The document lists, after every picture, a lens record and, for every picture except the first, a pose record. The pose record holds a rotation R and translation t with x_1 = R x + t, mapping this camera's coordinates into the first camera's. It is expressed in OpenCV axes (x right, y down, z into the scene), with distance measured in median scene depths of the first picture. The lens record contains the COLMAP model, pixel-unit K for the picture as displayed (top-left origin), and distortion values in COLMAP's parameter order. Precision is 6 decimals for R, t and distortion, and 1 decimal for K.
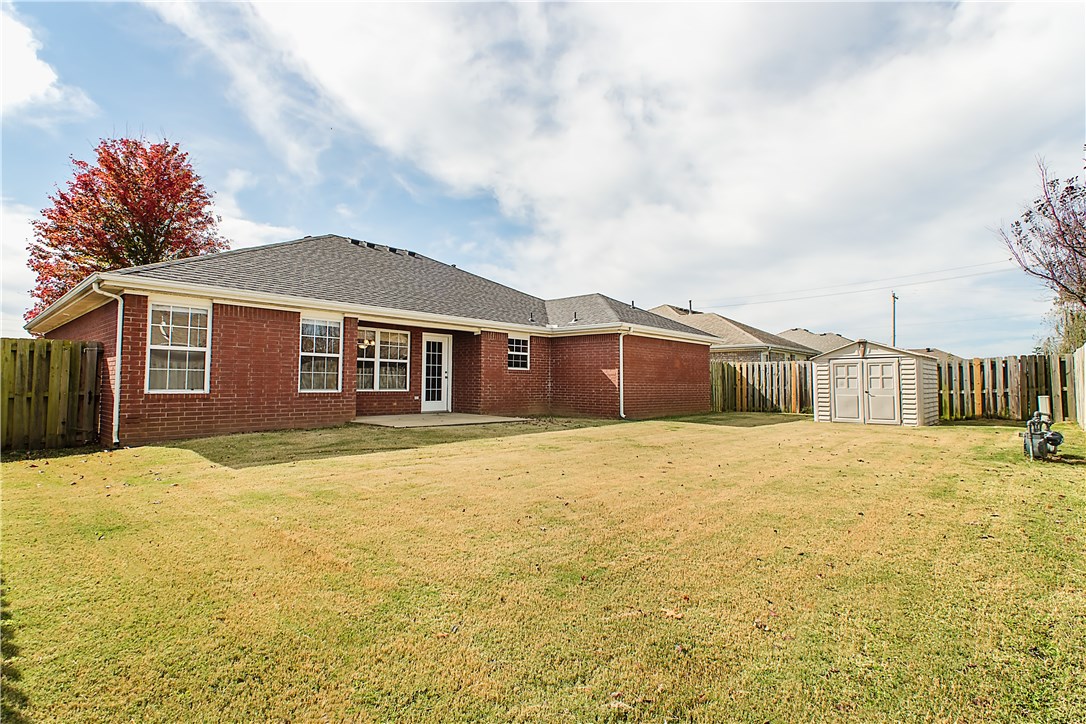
lens RADIAL K [[518.5, 0, 539.2], [0, 518.5, 358.7], [0, 0, 1]] dist [0.021628, -0.001028]
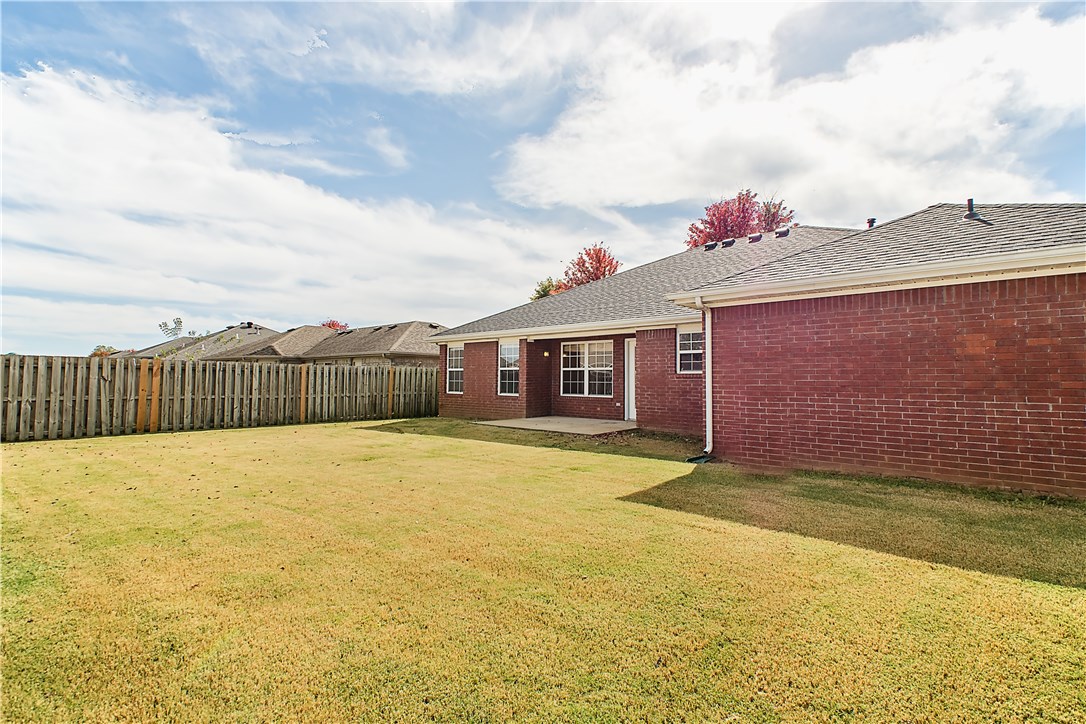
lens RADIAL K [[502.2, 0, 543.2], [0, 502.2, 356.4], [0, 0, 1]] dist [-0.001281, 0.000101]
pose [[0.031283, -0.060874, -0.997655, 0.756737], [0.038103, 0.997491, -0.059669, 0.035372], [0.998784, -0.036147, 0.033524, 0.841934]]
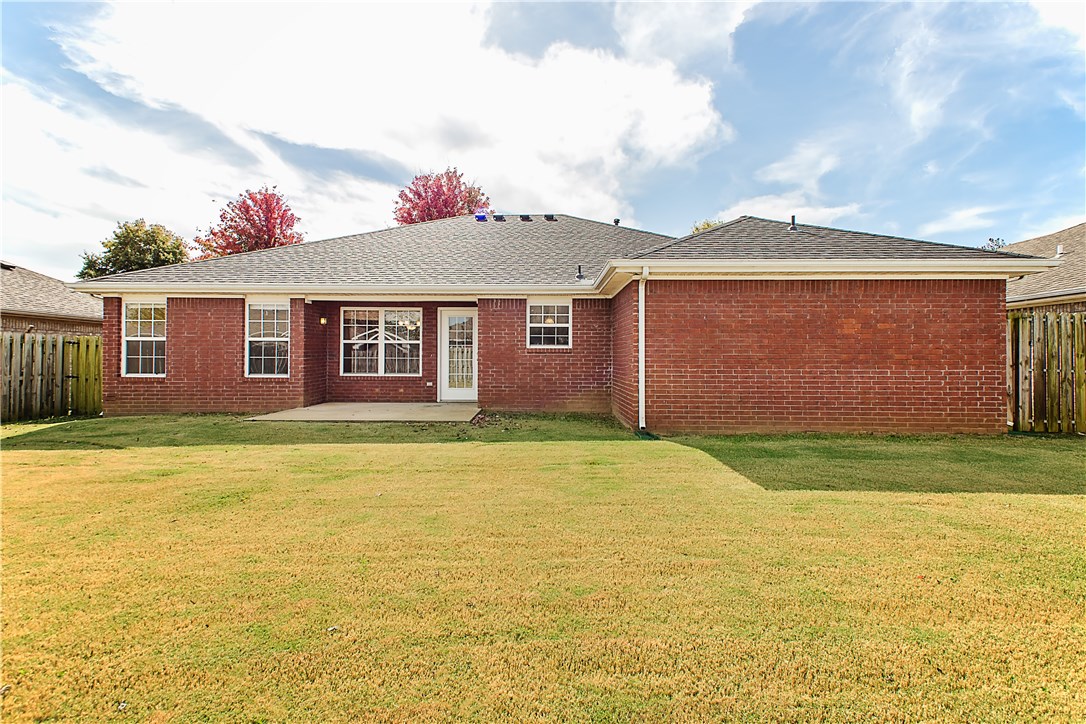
lens RADIAL K [[501.5, 0, 537.9], [0, 501.5, 356.3], [0, 0, 1]] dist [0.031555, -0.013363]
pose [[0.690919, -0.017428, -0.722722, 0.503722], [0.038570, 0.999174, 0.012778, 0.026052], [0.721903, -0.036703, 0.691021, 0.566367]]
